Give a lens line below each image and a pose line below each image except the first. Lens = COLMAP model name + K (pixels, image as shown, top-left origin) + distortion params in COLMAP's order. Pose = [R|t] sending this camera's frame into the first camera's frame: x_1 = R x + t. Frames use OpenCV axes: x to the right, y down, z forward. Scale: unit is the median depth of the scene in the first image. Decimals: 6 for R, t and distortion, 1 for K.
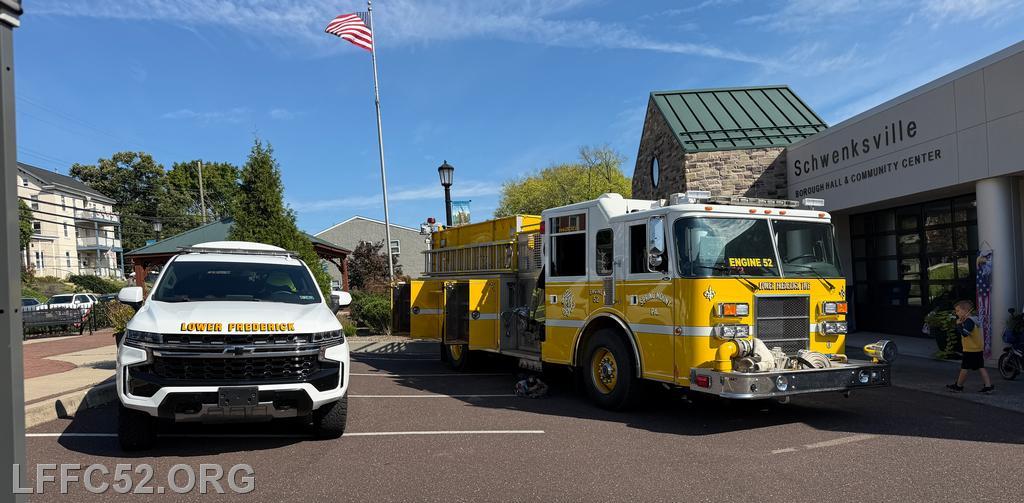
lens RADIAL K [[702.3, 0, 512.0], [0, 702.3, 252.3], [0, 0, 1]] dist [-0.004715, -0.001214]
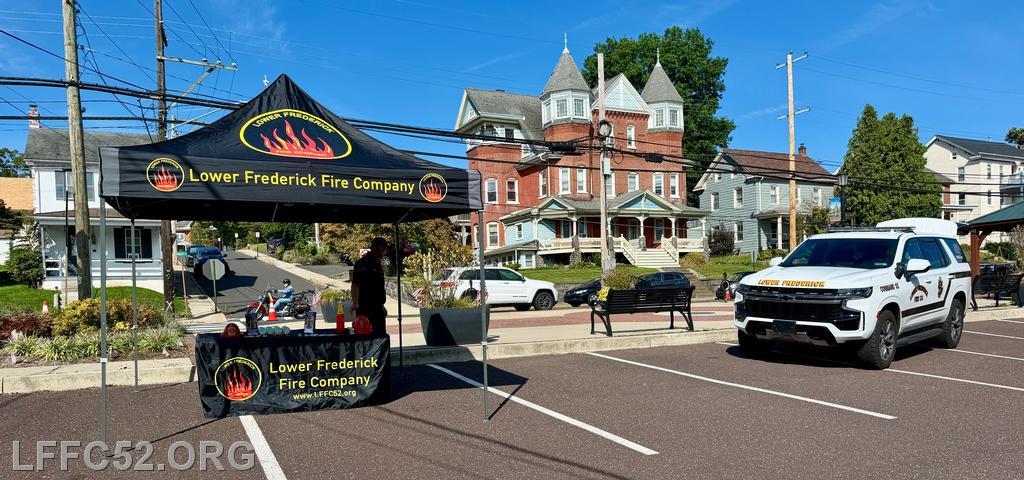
lens RADIAL K [[669.9, 0, 512.1], [0, 669.9, 242.2], [0, 0, 1]] dist [-0.000154, -0.000022]
pose [[0.364461, -0.028037, -0.930797, 0.746829], [0.057282, 0.998329, -0.007642, -0.006616], [0.929455, -0.050533, 0.365458, -0.099883]]
